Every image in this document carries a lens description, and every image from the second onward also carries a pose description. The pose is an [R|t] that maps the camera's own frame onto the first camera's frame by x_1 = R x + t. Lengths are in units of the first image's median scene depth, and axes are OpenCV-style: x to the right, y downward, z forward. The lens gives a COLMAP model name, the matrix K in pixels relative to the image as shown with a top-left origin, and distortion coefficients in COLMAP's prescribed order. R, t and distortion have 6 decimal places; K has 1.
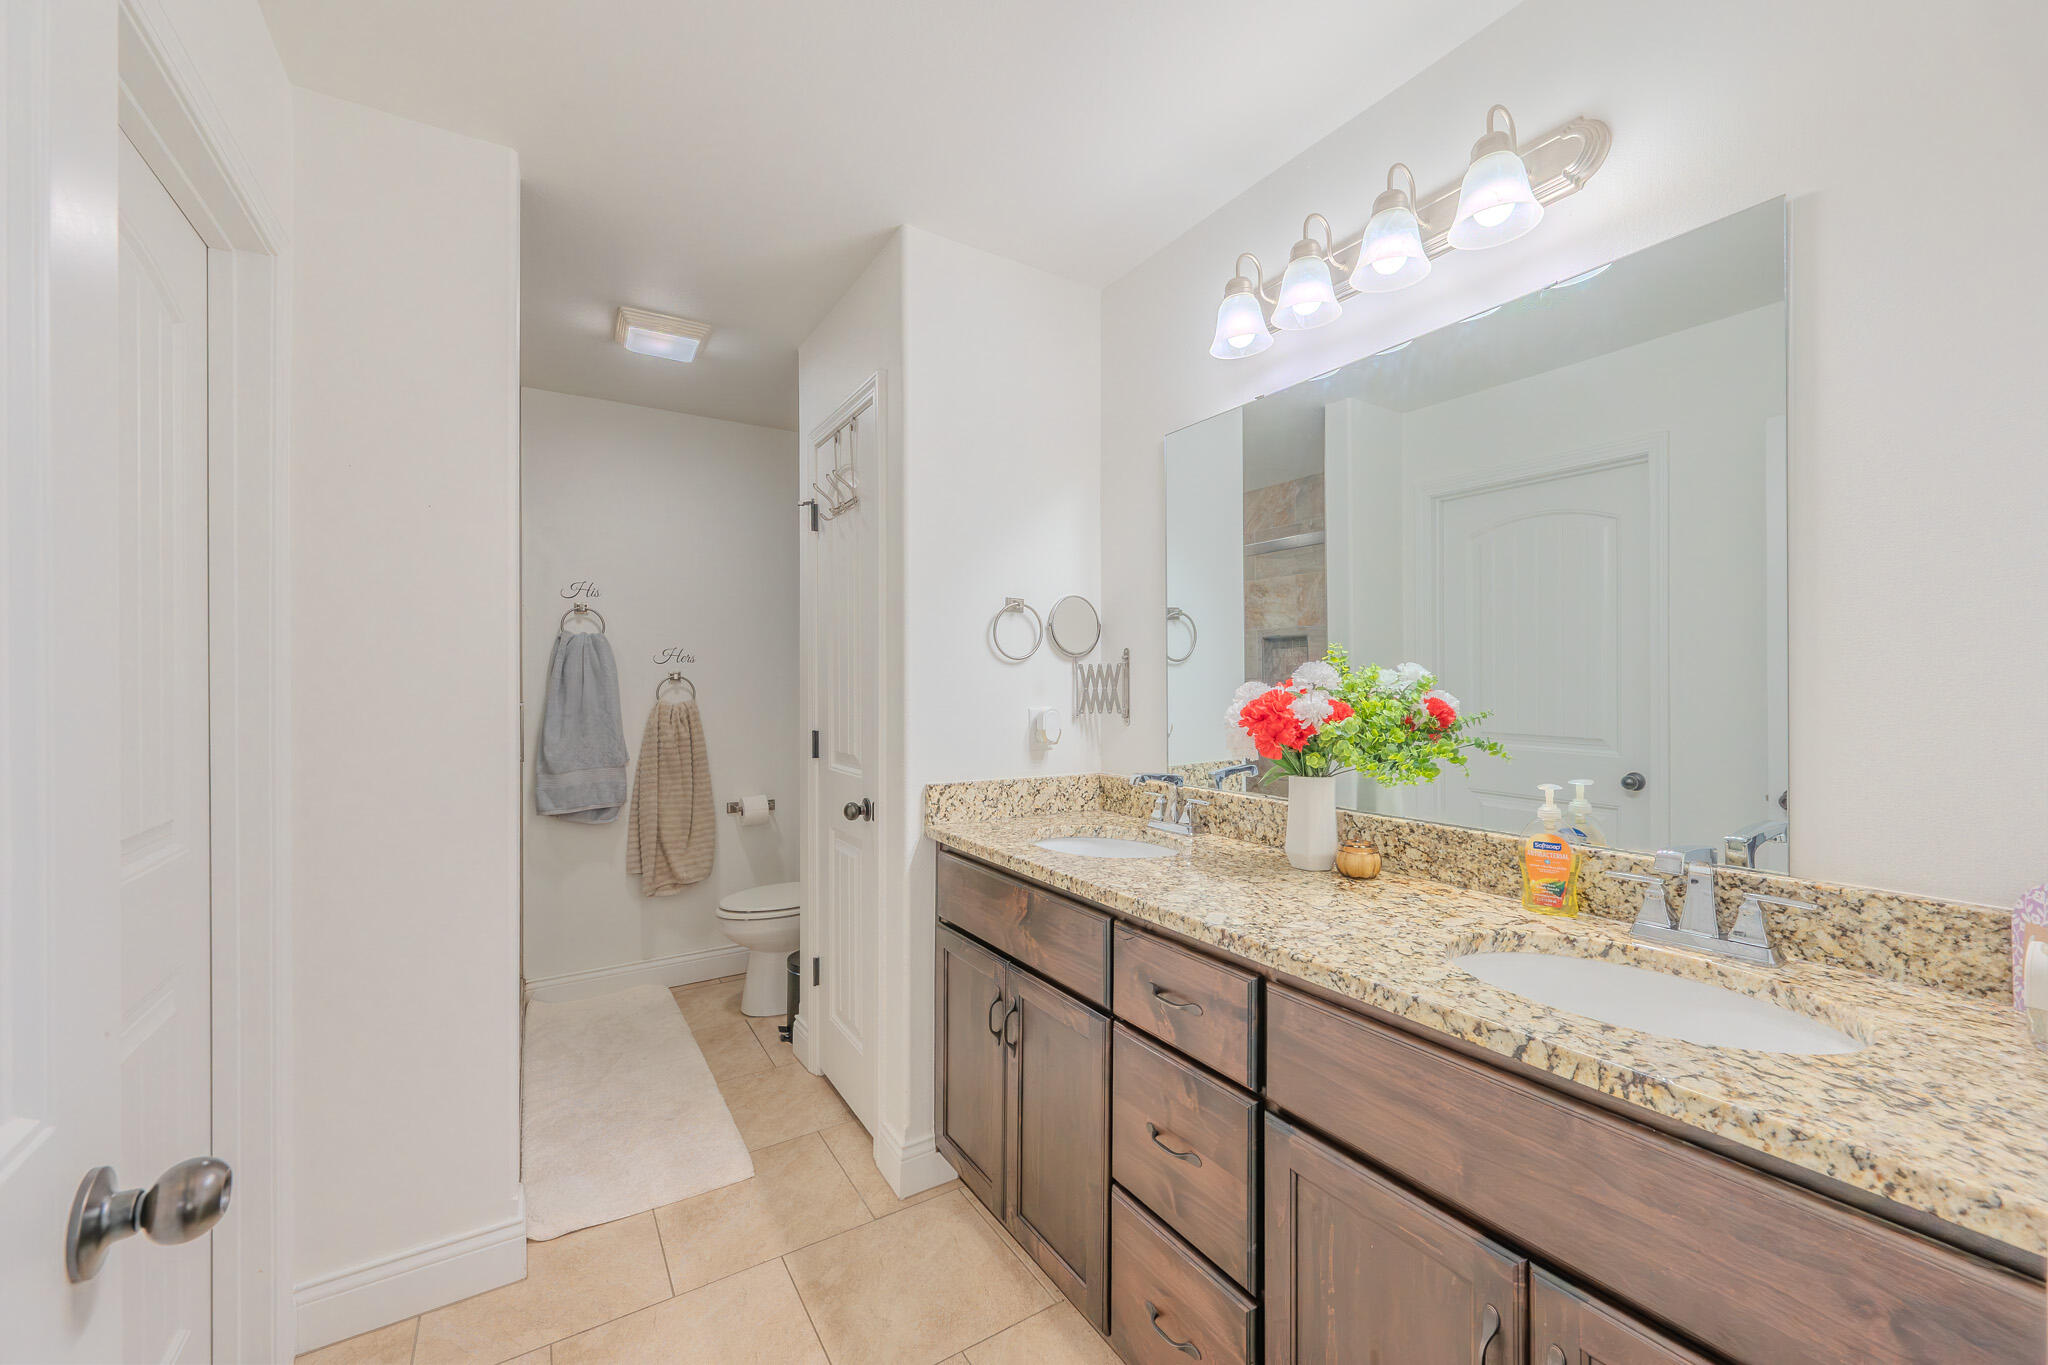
lens RADIAL K [[797.8, 0, 1023.3], [0, 797.8, 679.8], [0, 0, 1]] dist [-0.000315, -0.000075]
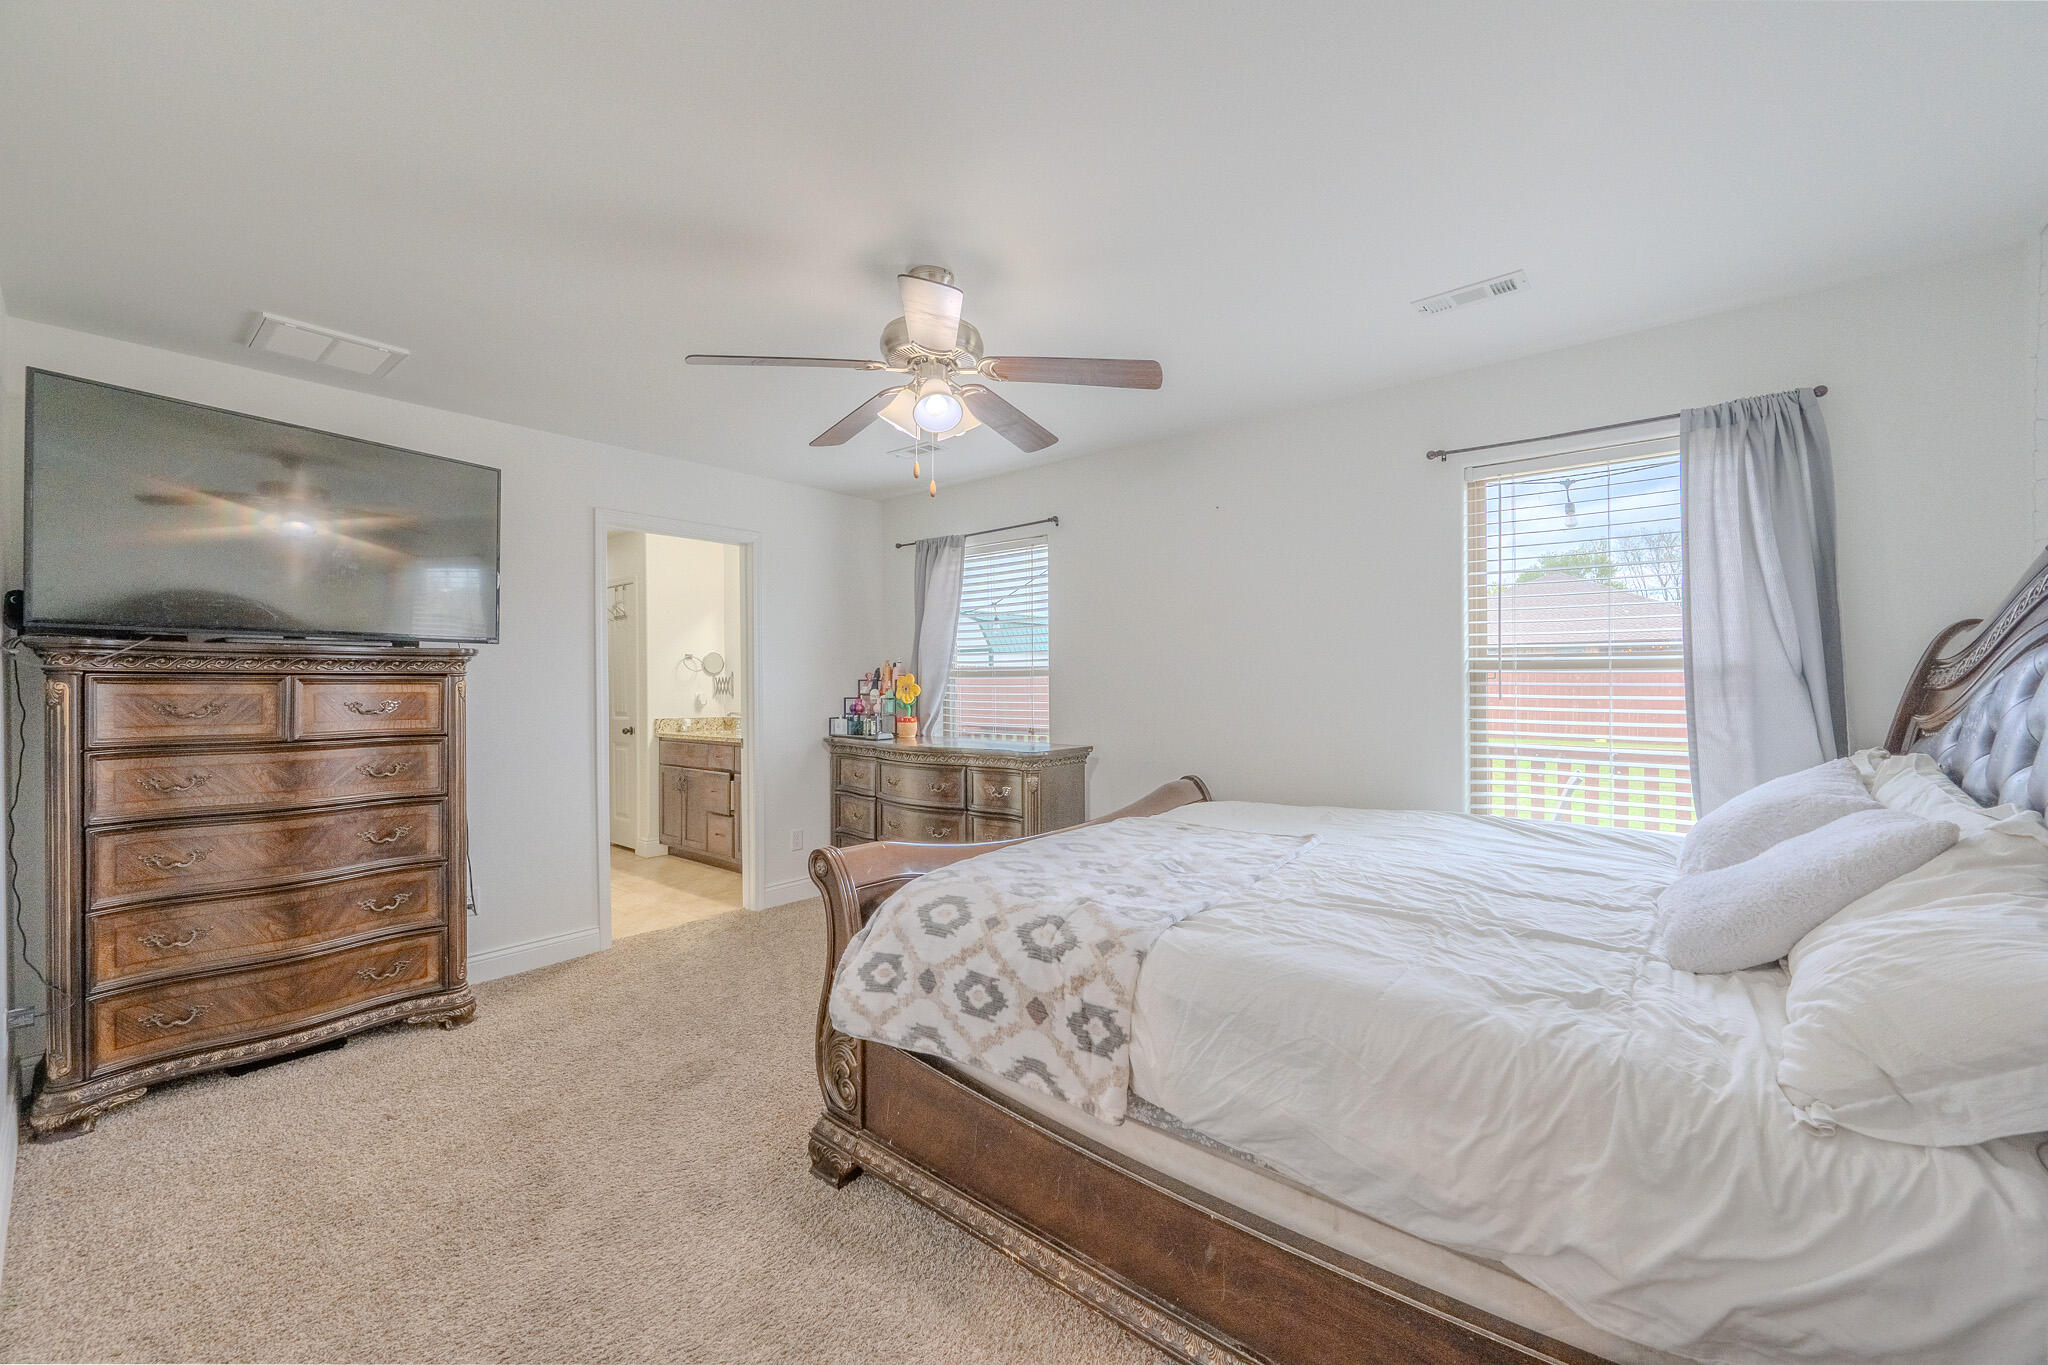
lens RADIAL K [[797.8, 0, 1023.4], [0, 797.8, 679.4], [0, 0, 1]] dist [-0.000315, -0.000075]
pose [[0.950845, -0.003641, 0.309646, 0.234607], [0.006010, 0.999960, -0.006697, 0.013763], [-0.309610, 0.008229, 0.950828, -2.011046]]
